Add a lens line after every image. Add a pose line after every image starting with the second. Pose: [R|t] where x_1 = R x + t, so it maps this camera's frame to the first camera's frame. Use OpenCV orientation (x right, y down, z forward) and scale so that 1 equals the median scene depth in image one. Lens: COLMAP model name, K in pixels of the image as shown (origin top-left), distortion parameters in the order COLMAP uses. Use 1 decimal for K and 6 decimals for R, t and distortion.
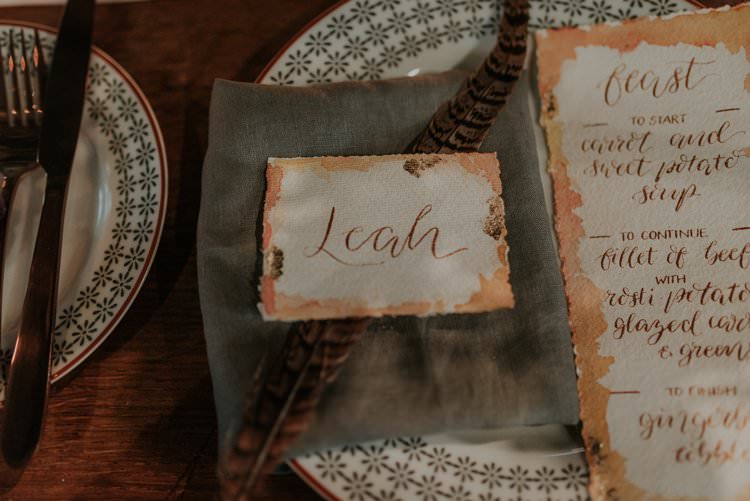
lens RADIAL K [[738.7, 0, 389.3], [0, 738.7, 267.2], [0, 0, 1]] dist [0.013764, 0.000000]
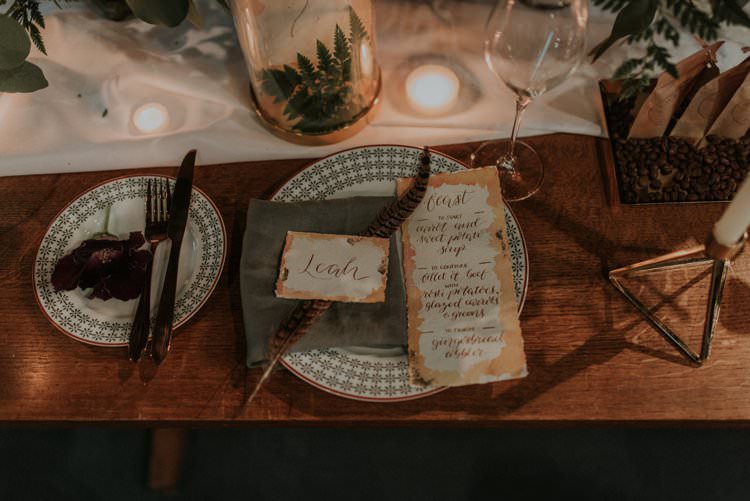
lens RADIAL K [[738.7, 0, 375.4], [0, 738.7, 246.1], [0, 0, 1]] dist [0.013764, 0.000000]
pose [[0.999901, 0.000217, -0.014090, 0.177752], [-0.003199, 0.977271, -0.211969, 0.362635], [0.013724, 0.211993, 0.977175, -1.167149]]
